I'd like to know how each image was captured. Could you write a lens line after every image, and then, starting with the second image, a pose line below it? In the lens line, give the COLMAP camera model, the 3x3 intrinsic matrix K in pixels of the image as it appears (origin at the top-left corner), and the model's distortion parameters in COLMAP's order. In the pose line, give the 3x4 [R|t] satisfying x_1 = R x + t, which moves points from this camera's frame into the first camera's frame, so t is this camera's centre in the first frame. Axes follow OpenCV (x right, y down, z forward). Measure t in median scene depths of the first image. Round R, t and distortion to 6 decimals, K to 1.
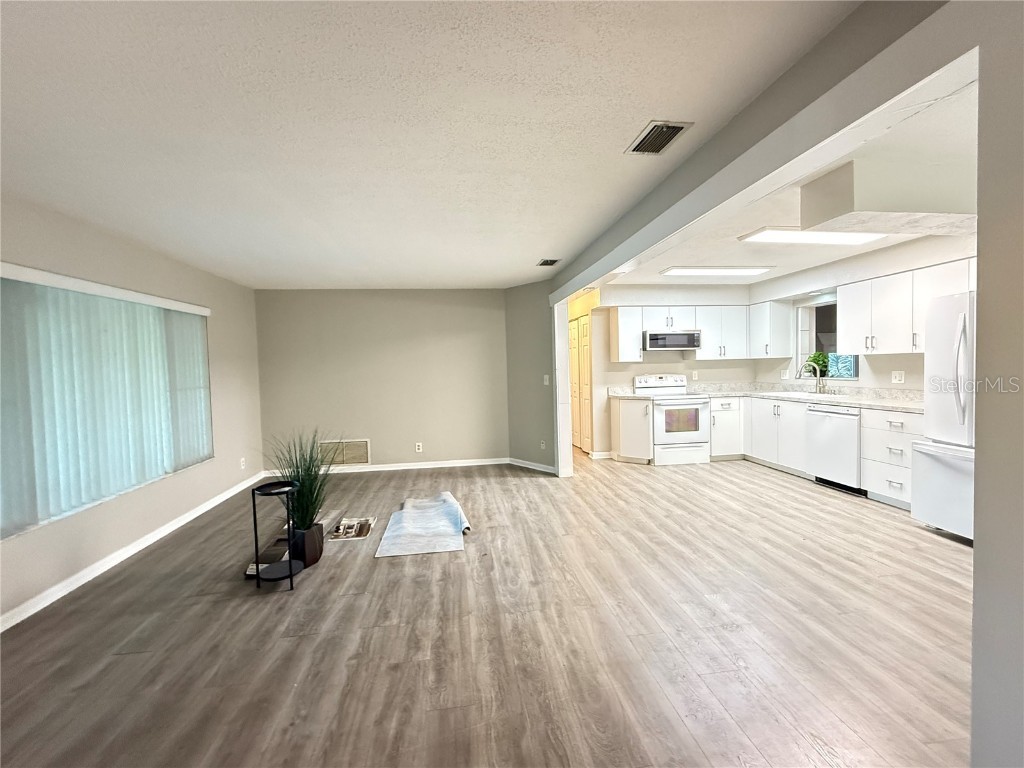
lens RADIAL K [[441.8, 0, 512.3], [0, 441.8, 382.7], [0, 0, 1]] dist [0.000273, 0.000010]
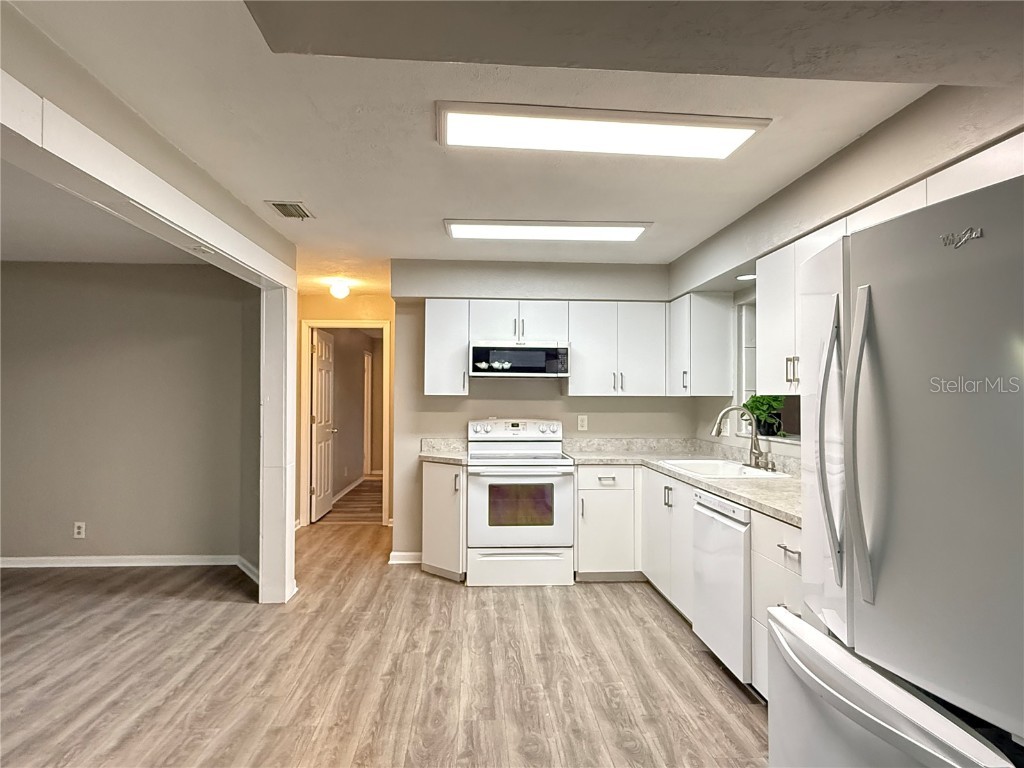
lens RADIAL K [[597.3, 0, 506.3], [0, 597.3, 386.8], [0, 0, 1]] dist [-0.000001, -0.000512]
pose [[0.996643, 0.029930, -0.076203, 0.511640], [-0.033971, 0.998053, -0.052301, -0.026428], [0.074489, 0.054714, 0.995720, 0.308410]]
